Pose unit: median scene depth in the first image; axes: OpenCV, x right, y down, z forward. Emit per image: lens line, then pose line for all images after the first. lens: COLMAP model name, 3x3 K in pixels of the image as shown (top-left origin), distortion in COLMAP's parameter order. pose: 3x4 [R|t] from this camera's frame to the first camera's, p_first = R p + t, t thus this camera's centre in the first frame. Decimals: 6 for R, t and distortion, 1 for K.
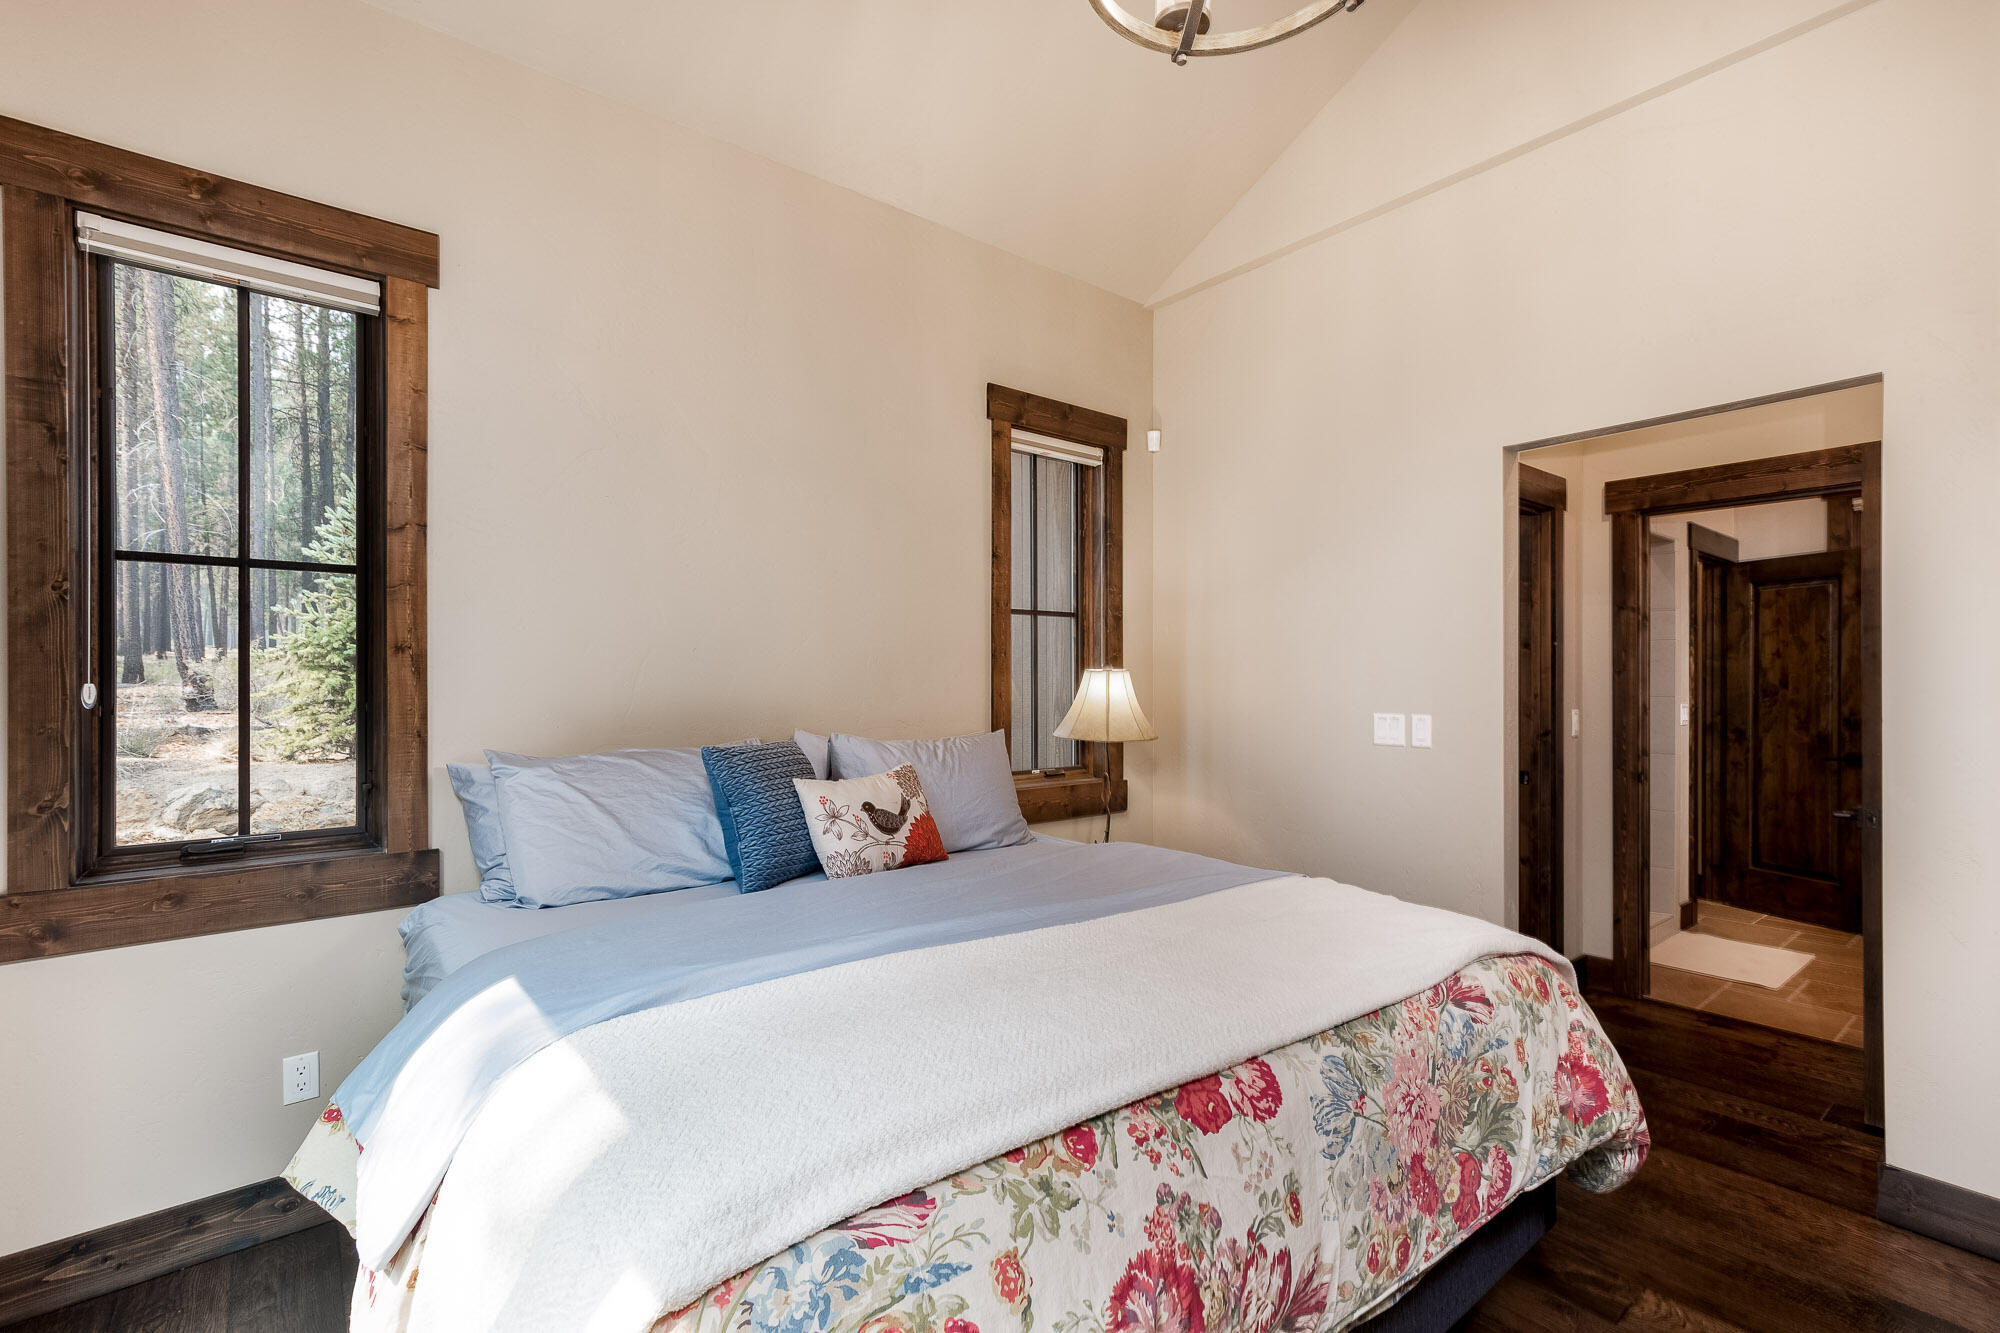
lens RADIAL K [[878.5, 0, 993.6], [0, 878.5, 664.7], [0, 0, 1]] dist [0.000078, -0.000124]
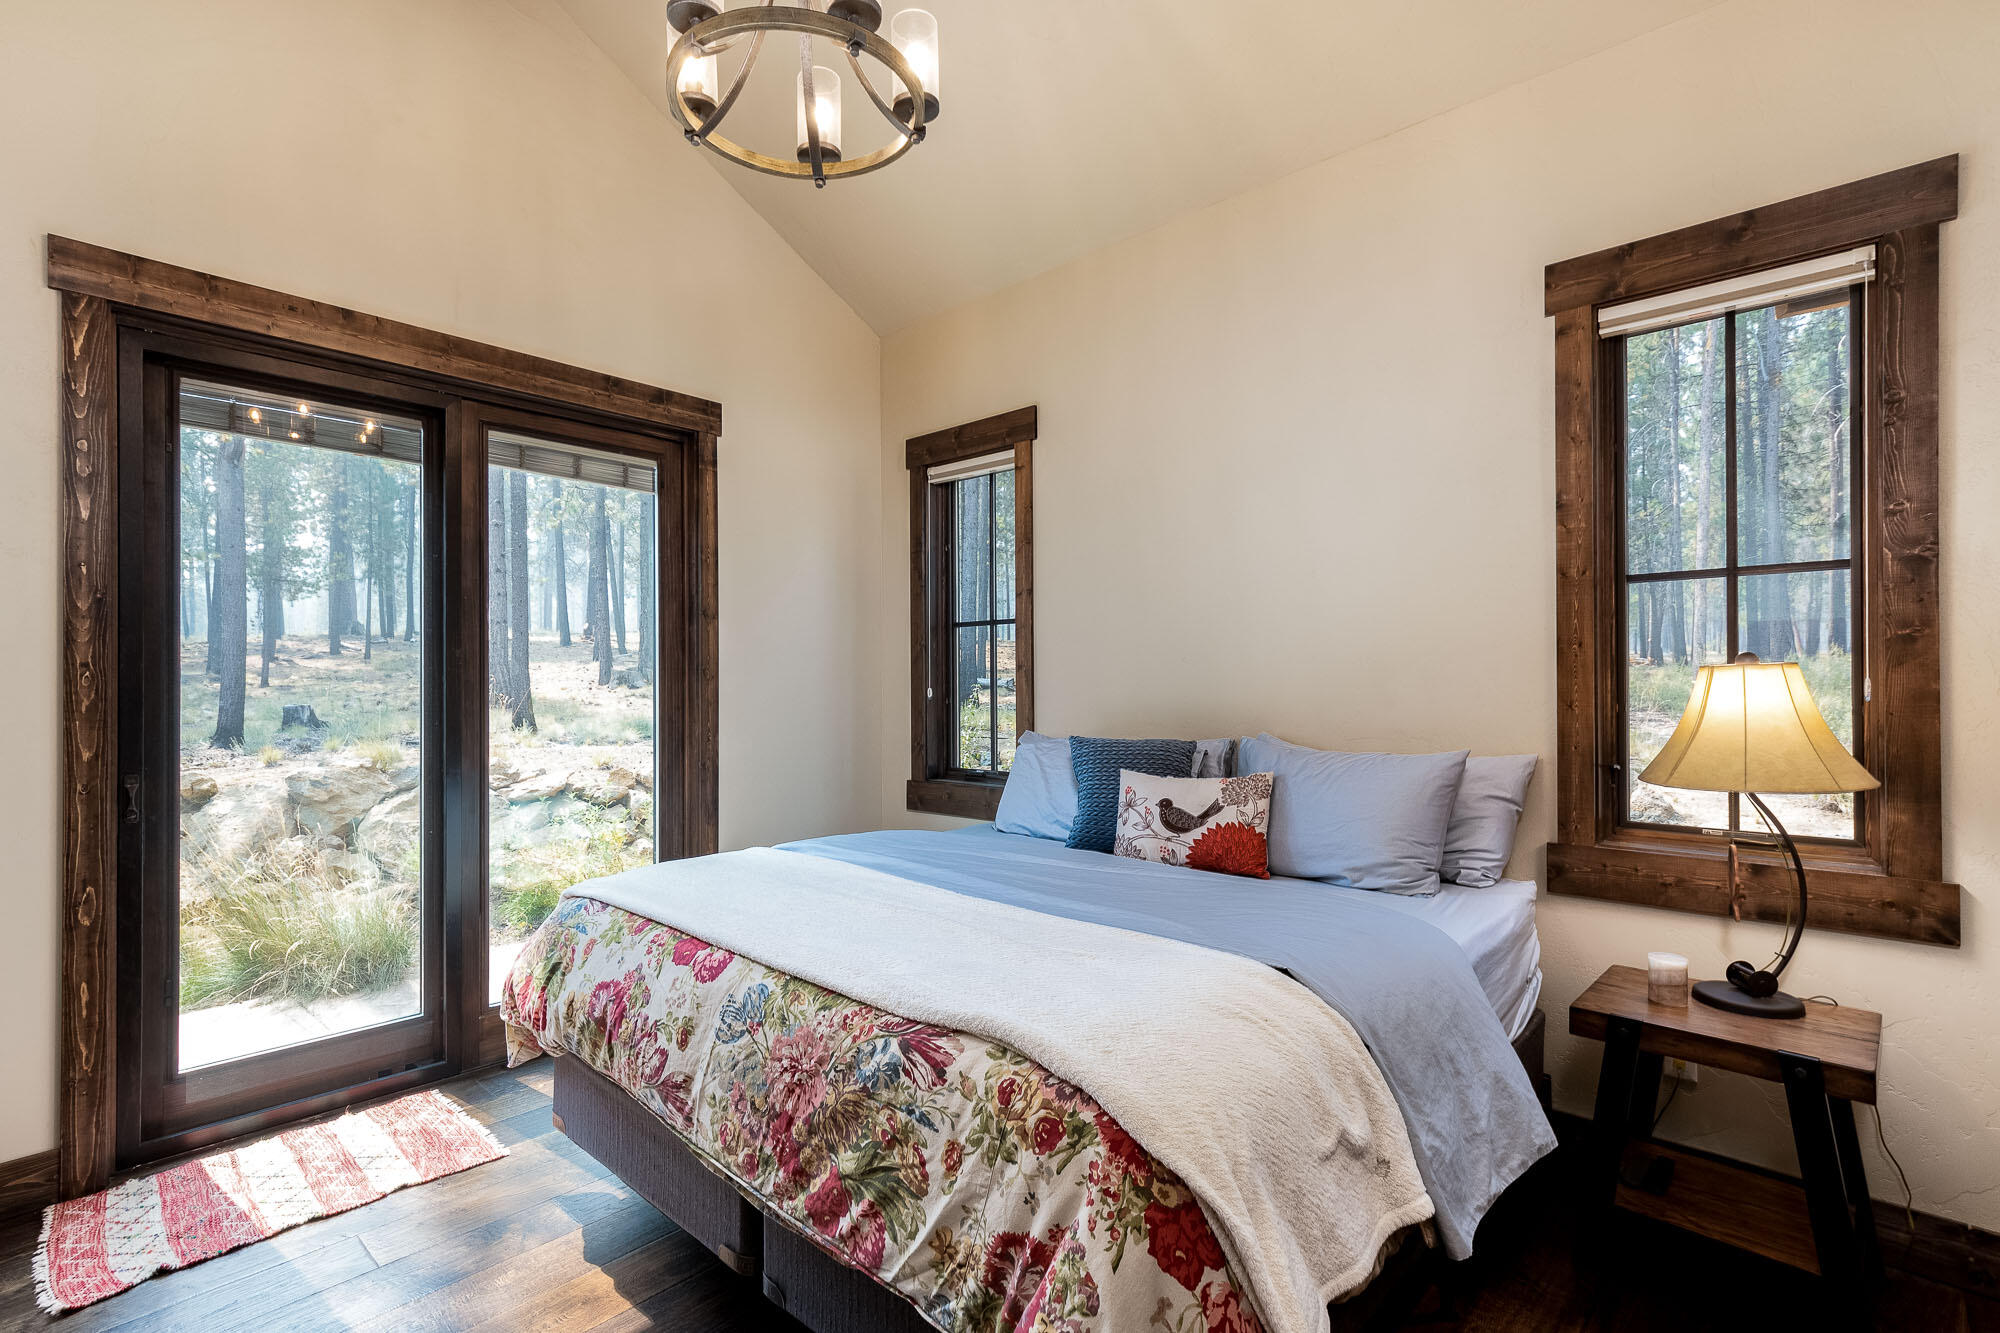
lens RADIAL K [[934.4, 0, 995.7], [0, 934.4, 698.0], [0, 0, 1]] dist [-0.000832, -0.000131]
pose [[0.162640, 0.003584, -0.986679, 1.445801], [0.019934, 0.999777, 0.006918, 0.031263], [0.986484, -0.020794, 0.162532, 0.930344]]
